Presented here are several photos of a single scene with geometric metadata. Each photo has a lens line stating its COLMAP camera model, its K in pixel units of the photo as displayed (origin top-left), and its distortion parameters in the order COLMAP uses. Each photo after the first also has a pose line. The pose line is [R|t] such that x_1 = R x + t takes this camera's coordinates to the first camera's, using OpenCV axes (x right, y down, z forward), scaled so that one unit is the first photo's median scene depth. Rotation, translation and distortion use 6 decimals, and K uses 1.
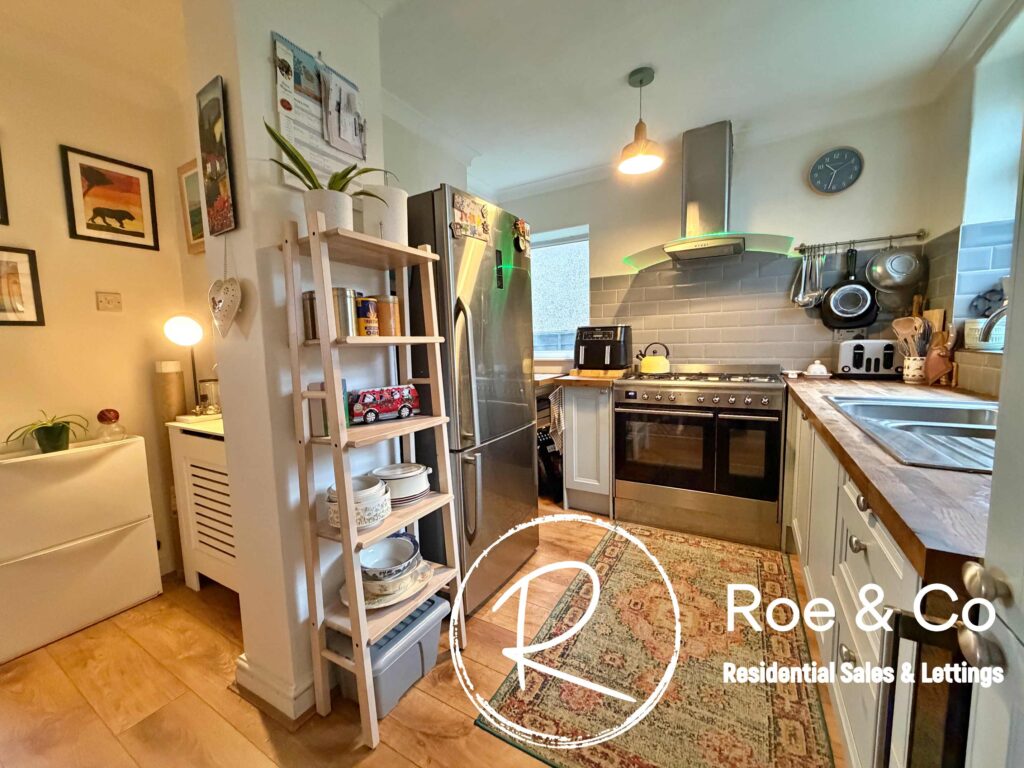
lens RADIAL K [[407.3, 0, 508.9], [0, 407.3, 383.6], [0, 0, 1]] dist [0.000214, -0.000634]
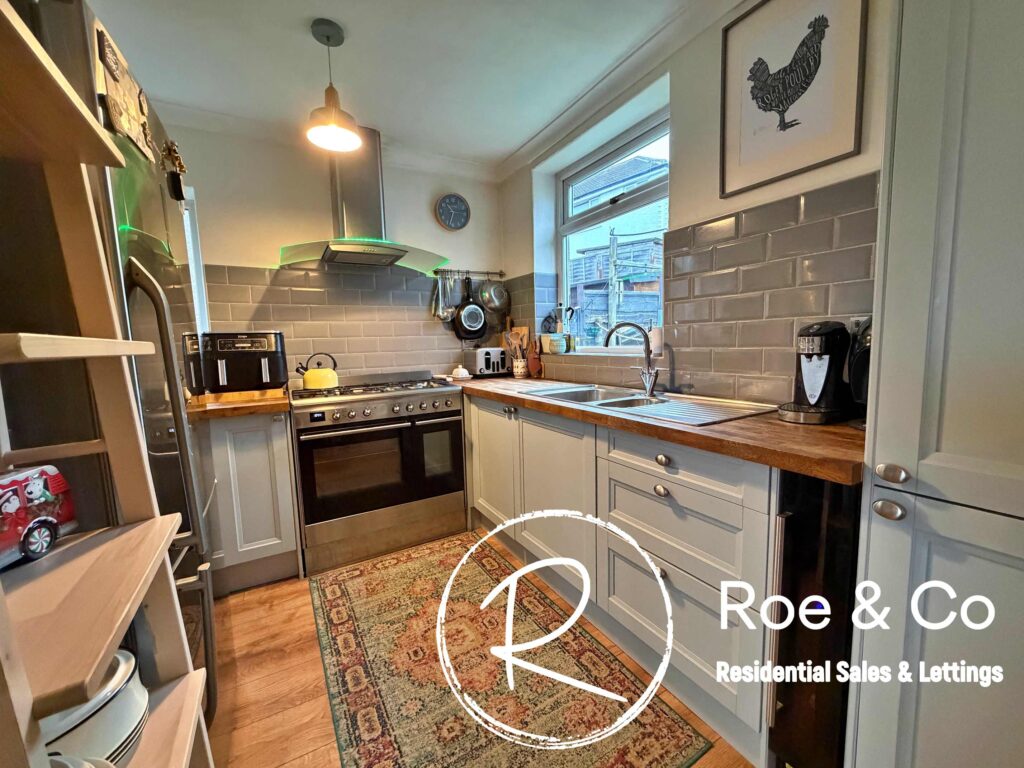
lens RADIAL K [[407.3, 0, 508.9], [0, 407.3, 383.6], [0, 0, 1]] dist [0.000214, -0.000634]
pose [[0.503508, -0.080128, 0.860267, -0.221808], [0.104684, 0.994012, 0.031314, -0.025864], [-0.857625, 0.074289, 0.508881, 0.270269]]
